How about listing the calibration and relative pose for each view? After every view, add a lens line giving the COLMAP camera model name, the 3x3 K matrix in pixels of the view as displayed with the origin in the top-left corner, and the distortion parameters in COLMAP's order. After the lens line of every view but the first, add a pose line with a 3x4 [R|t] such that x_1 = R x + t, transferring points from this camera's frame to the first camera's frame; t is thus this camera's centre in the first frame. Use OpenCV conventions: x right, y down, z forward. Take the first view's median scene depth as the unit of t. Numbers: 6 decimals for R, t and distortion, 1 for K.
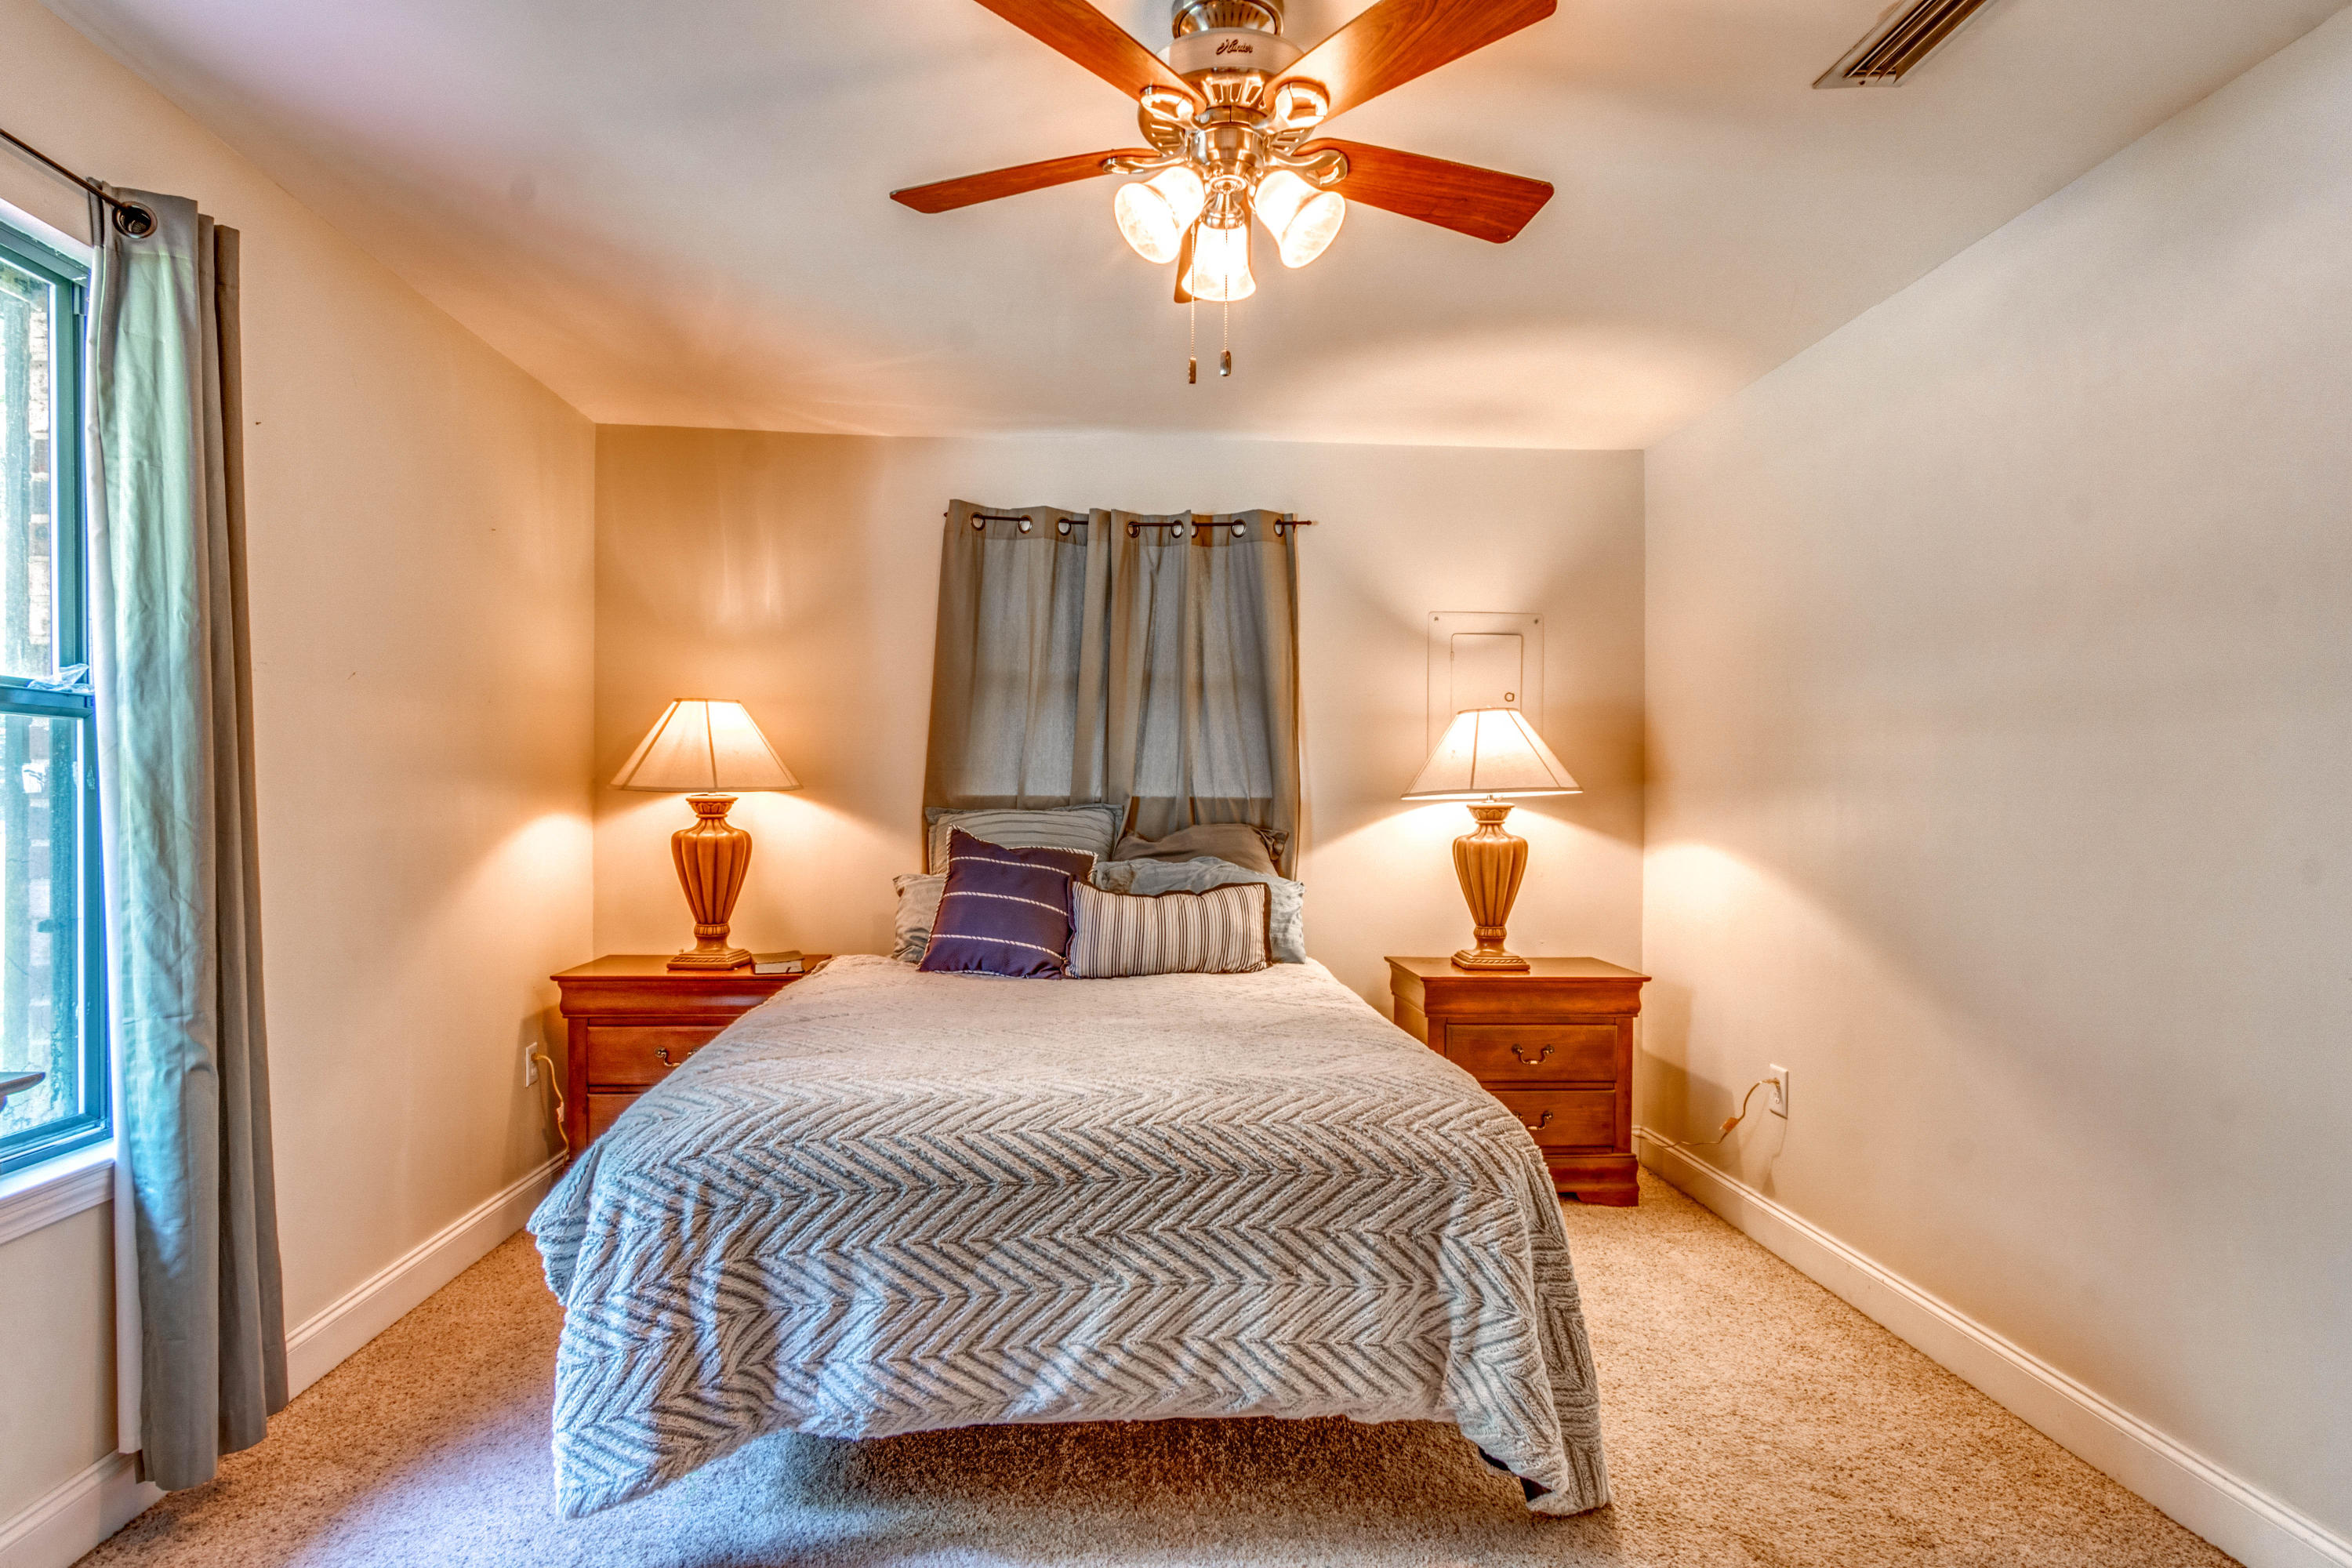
lens RADIAL K [[1245.0, 0, 1170.6], [0, 1245.0, 811.2], [0, 0, 1]] dist [0.002835, 0.001654]
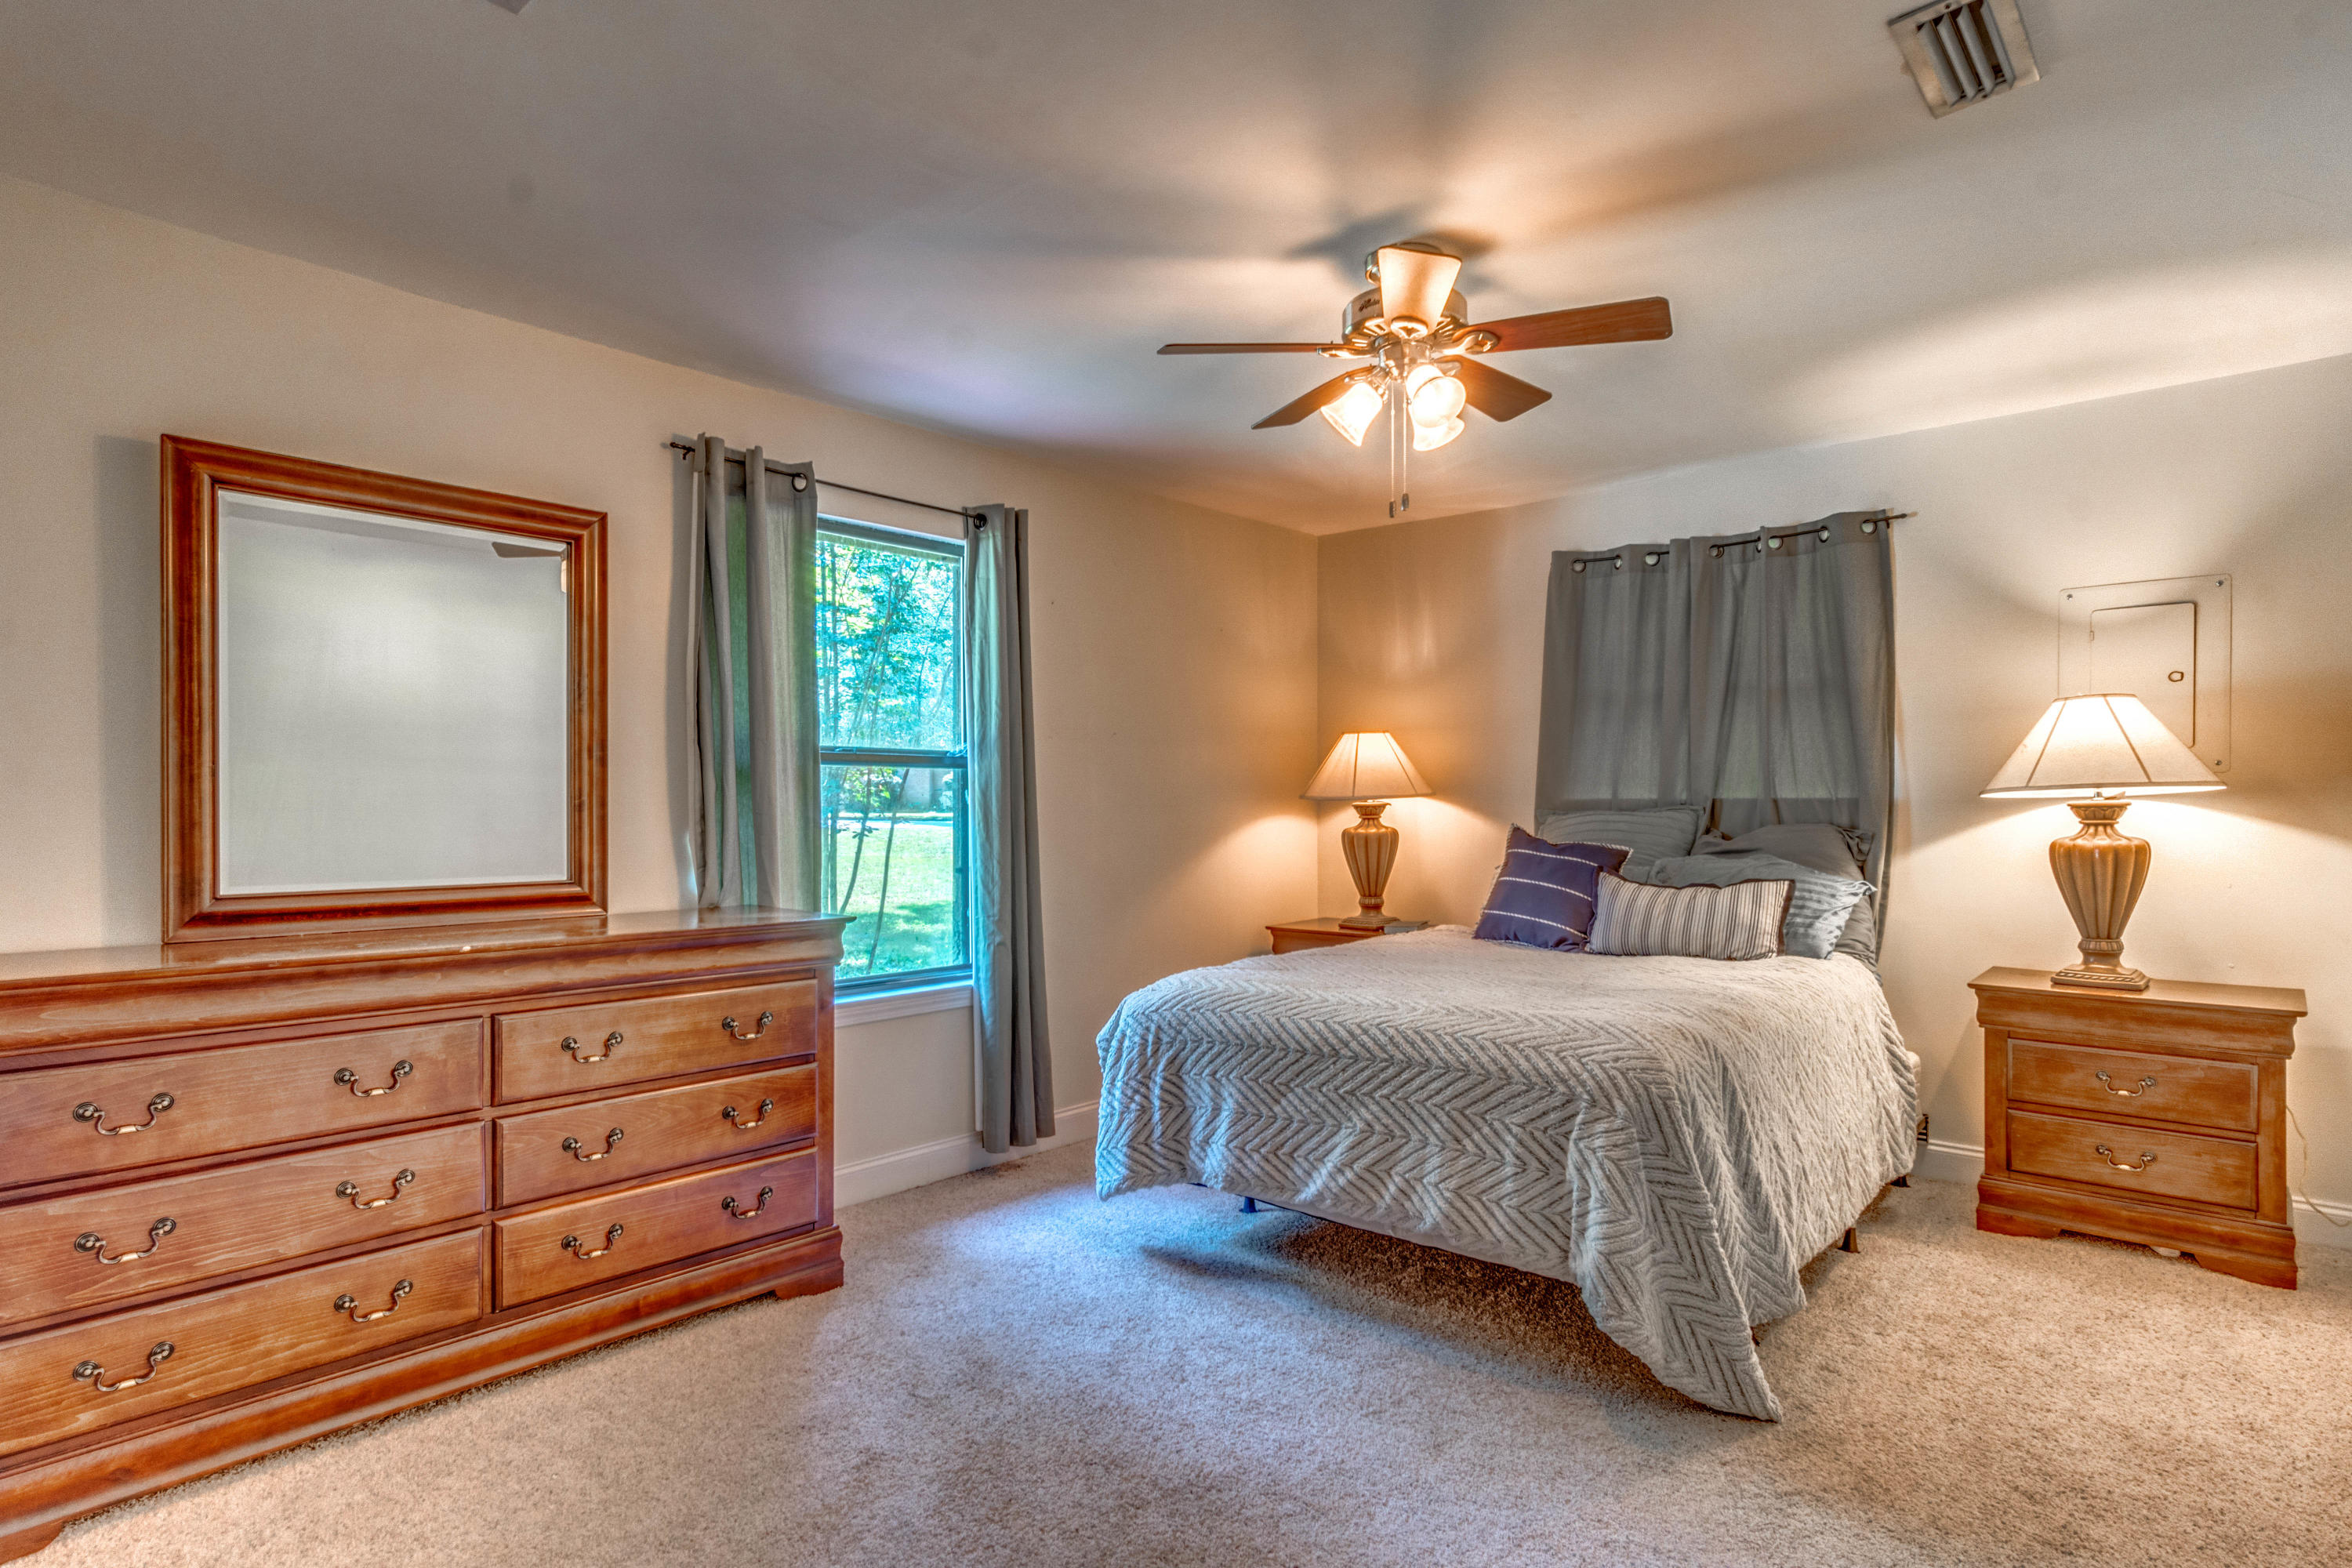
lens RADIAL K [[1245.0, 0, 1170.6], [0, 1245.0, 811.2], [0, 0, 1]] dist [0.002835, 0.001654]
pose [[0.704235, -0.005875, -0.709942, 0.821243], [0.003295, 0.999982, -0.005006, 0.006315], [0.709959, 0.001186, 0.704242, -0.198921]]
